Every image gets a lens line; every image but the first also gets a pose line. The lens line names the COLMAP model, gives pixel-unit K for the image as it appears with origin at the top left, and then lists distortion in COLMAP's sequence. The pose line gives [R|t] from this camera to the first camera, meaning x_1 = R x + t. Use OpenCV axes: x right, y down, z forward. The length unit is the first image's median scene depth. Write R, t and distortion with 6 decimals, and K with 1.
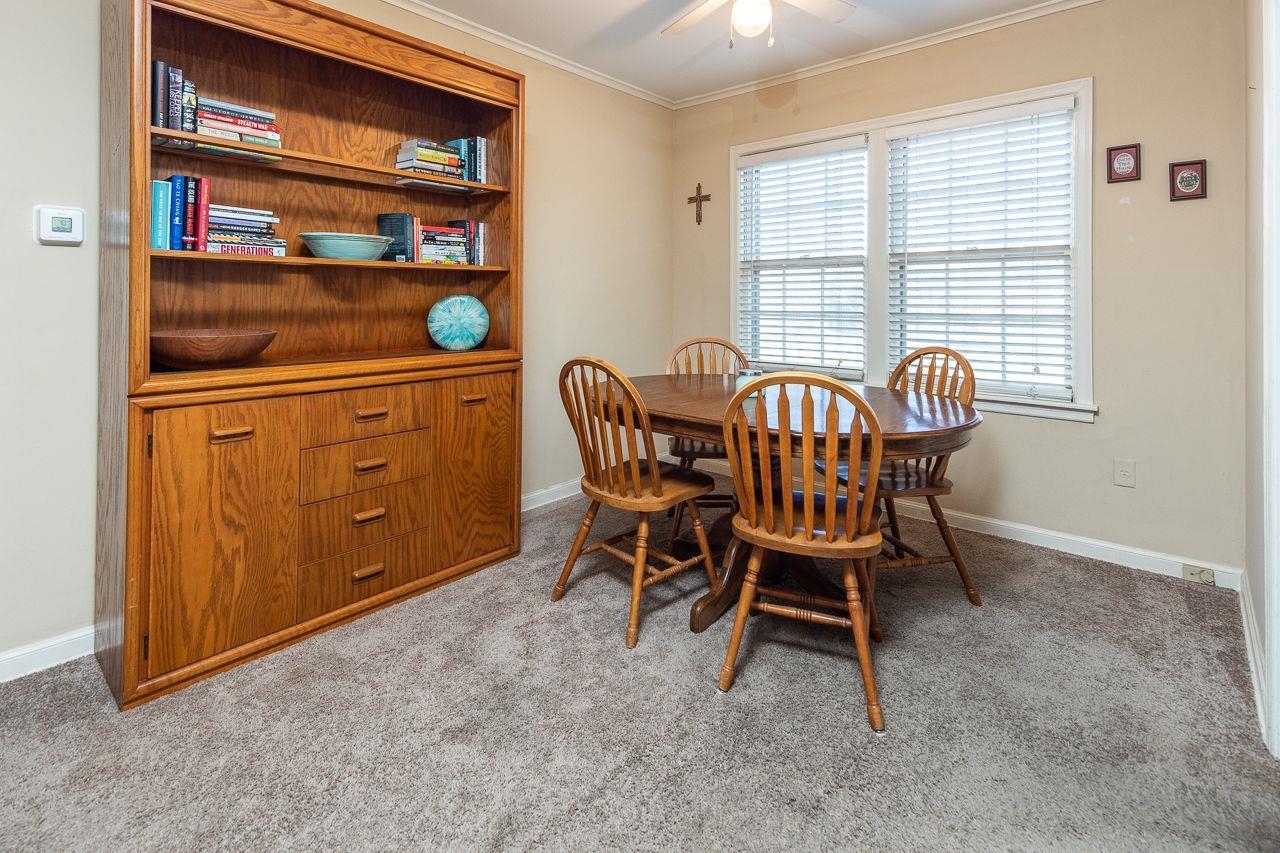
lens RADIAL K [[594.0, 0, 639.6], [0, 594.0, 417.7], [0, 0, 1]] dist [0.050341, -0.020044]
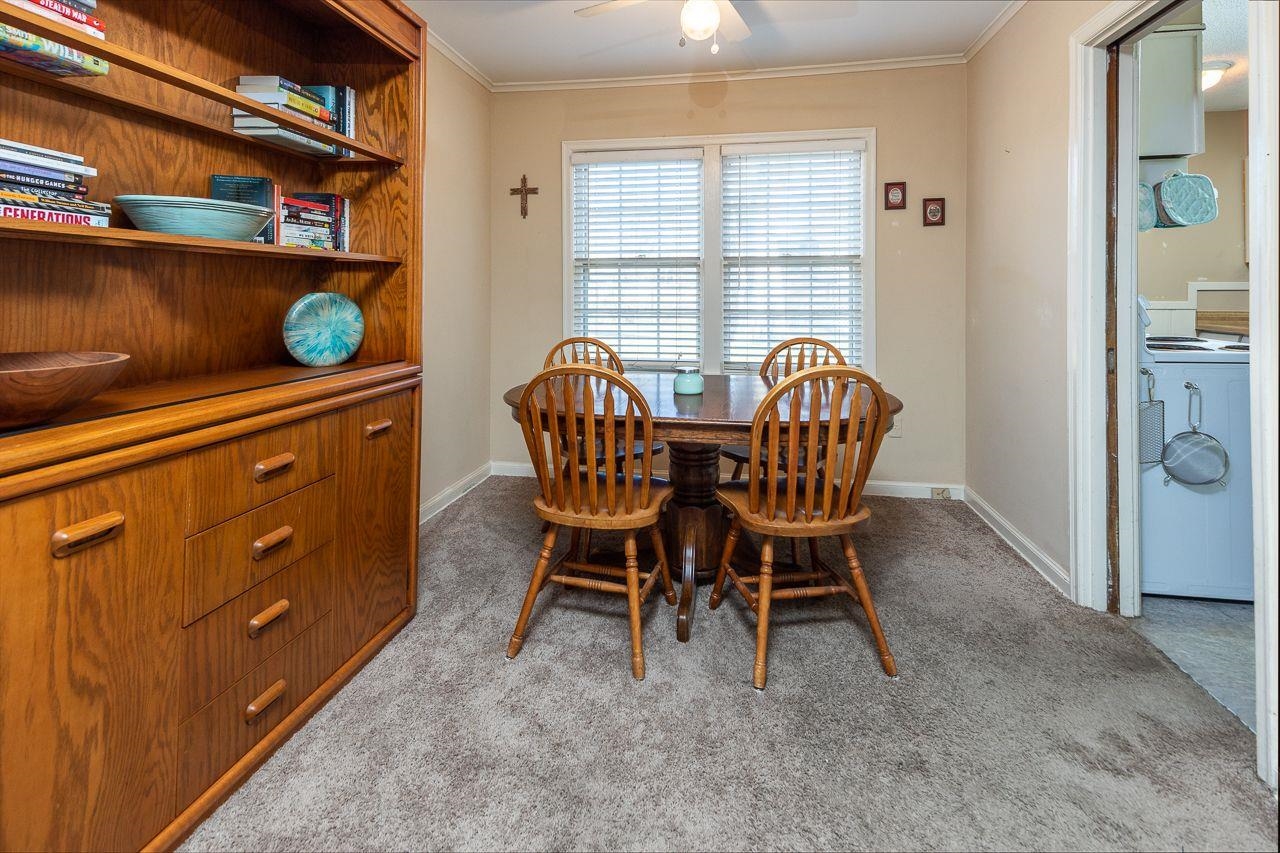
lens RADIAL K [[595.6, 0, 626.9], [0, 595.6, 403.1], [0, 0, 1]] dist [0.051568, -0.021245]
pose [[0.856501, -0.093269, 0.507648, -0.415450], [0.102699, 0.994667, 0.009474, -0.040333], [-0.505825, 0.044020, 0.861512, 0.183760]]
